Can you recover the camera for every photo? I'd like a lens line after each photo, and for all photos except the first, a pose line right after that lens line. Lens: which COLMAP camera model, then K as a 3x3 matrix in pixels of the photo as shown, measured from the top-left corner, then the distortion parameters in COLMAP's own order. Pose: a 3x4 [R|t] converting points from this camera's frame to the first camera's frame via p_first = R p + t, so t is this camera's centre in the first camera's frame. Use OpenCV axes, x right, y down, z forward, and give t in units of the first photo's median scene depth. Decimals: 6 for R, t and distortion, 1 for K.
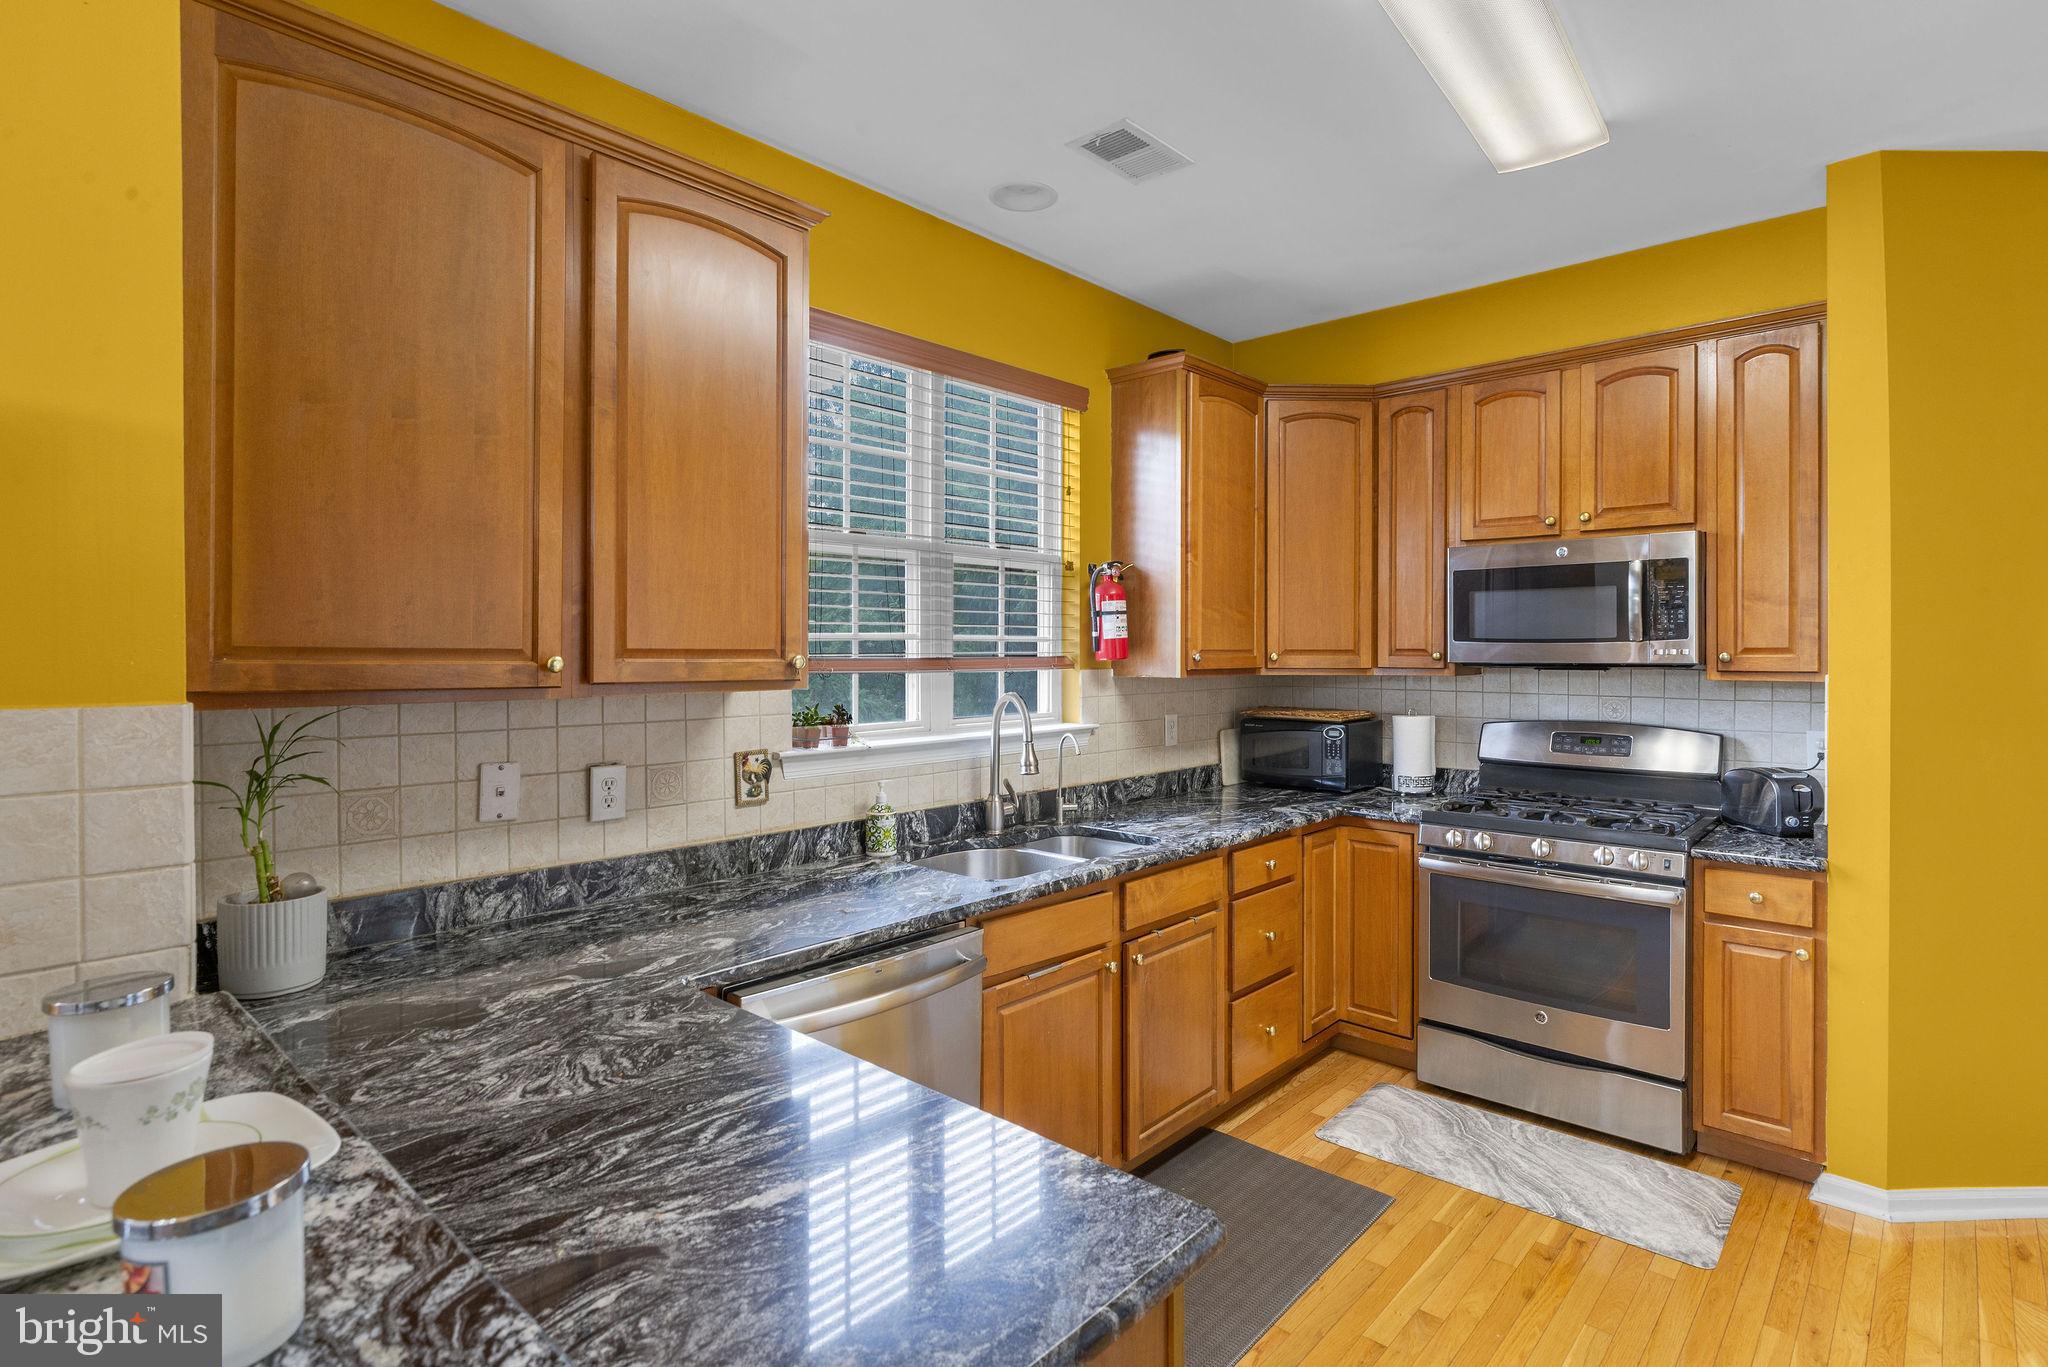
lens RADIAL K [[1017.2, 0, 1030.1], [0, 1017.2, 663.6], [0, 0, 1]] dist [0.002024, 0.000141]
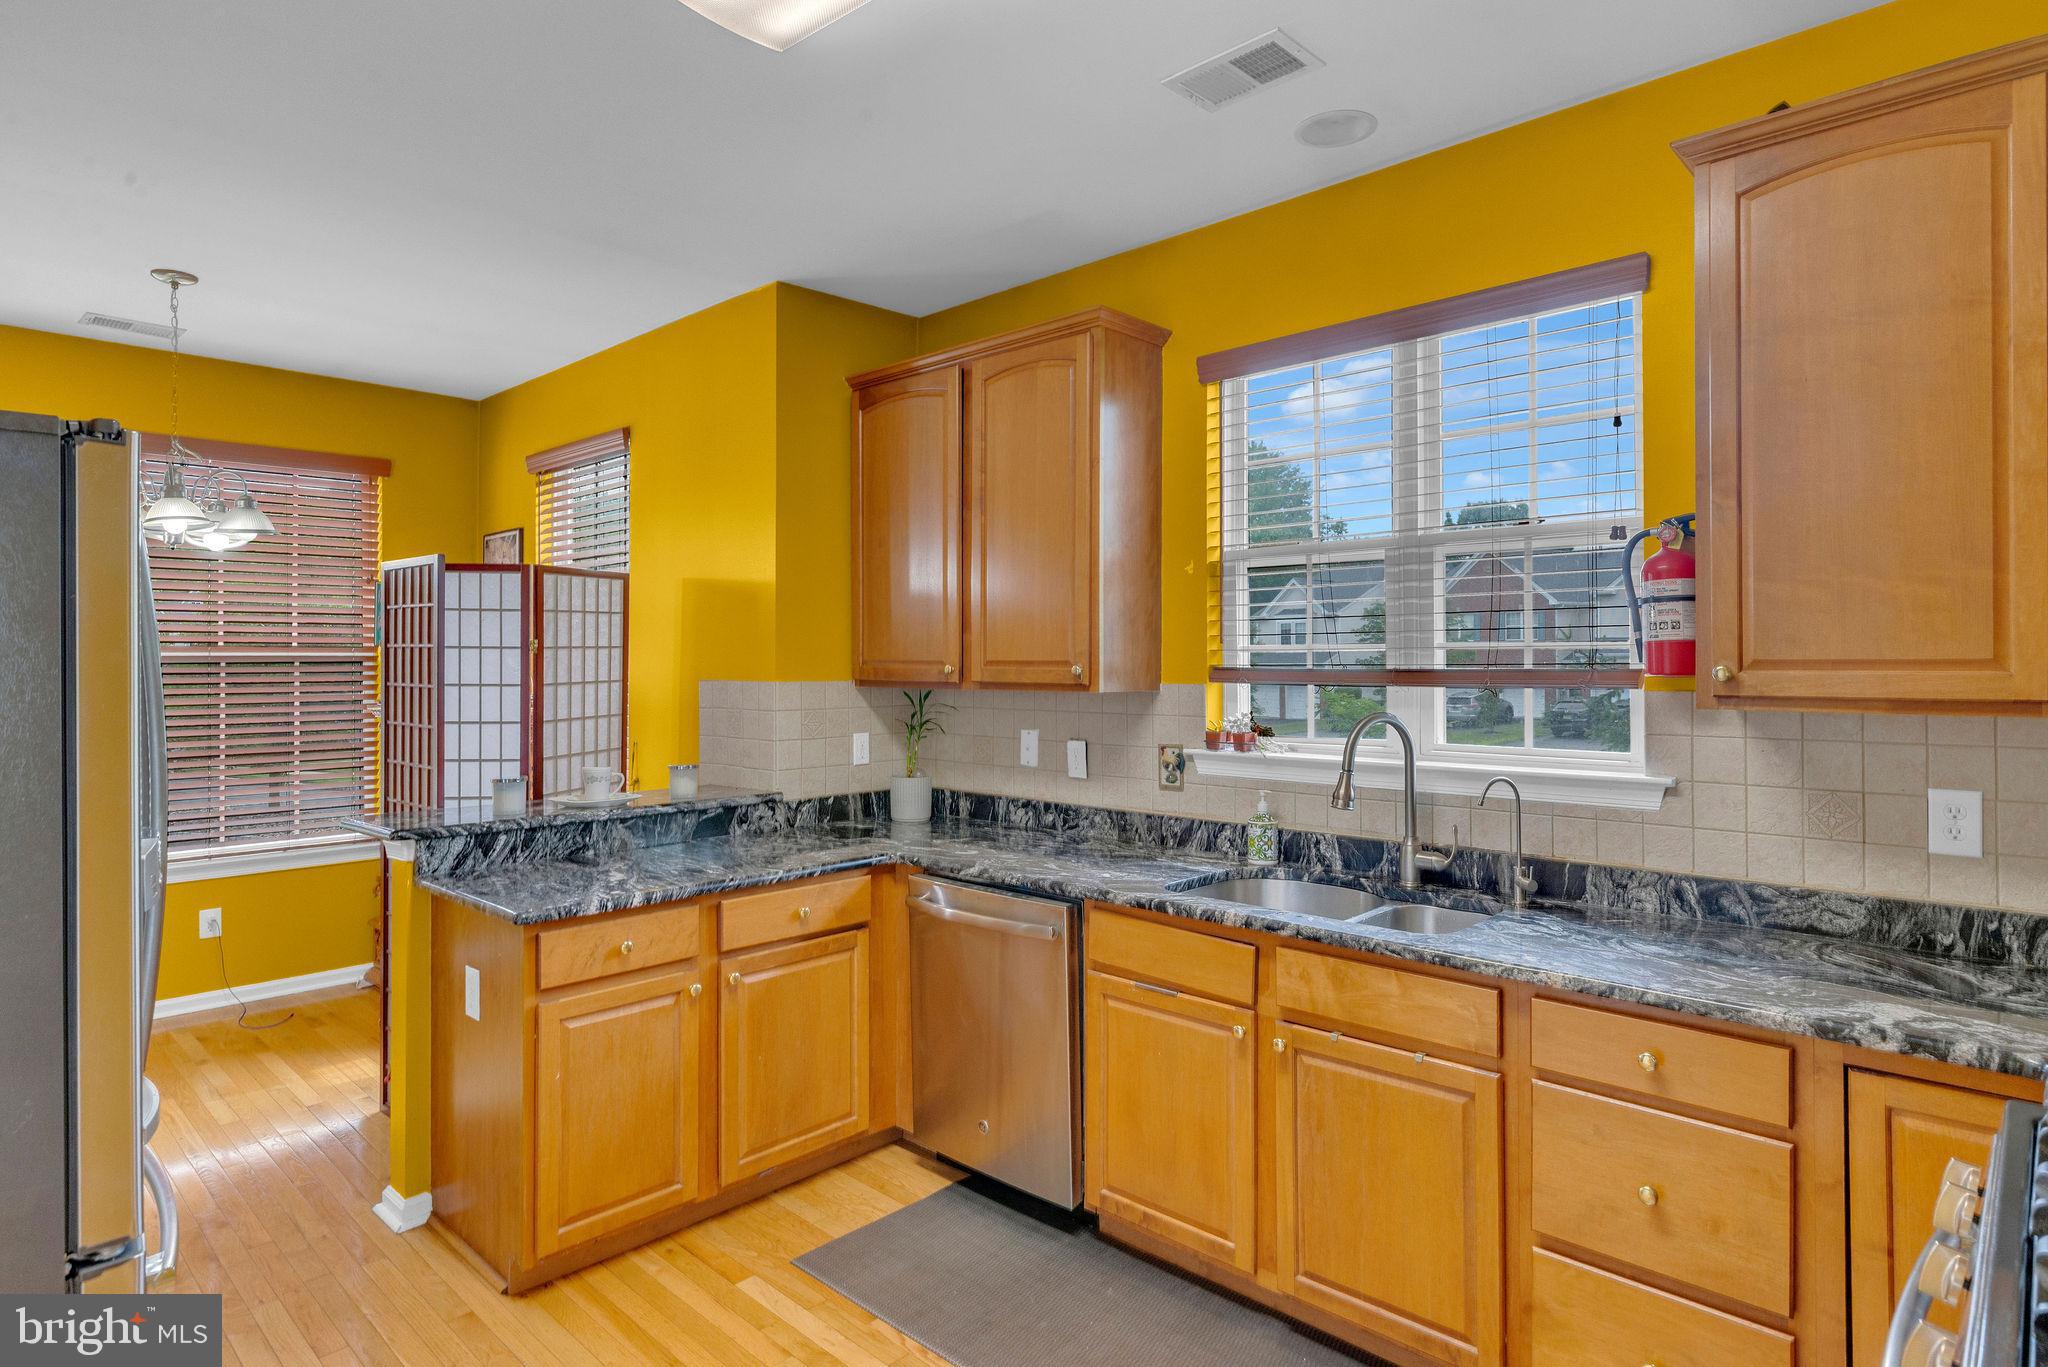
lens RADIAL K [[1090.0, 0, 1023.9], [0, 1090.0, 661.1], [0, 0, 1]] dist [-0.002010, -0.000458]
pose [[-0.016108, 0.000732, -0.999870, 0.986732], [-0.012514, 0.999921, 0.000934, -0.011334], [0.999792, 0.012527, -0.016098, 0.821926]]
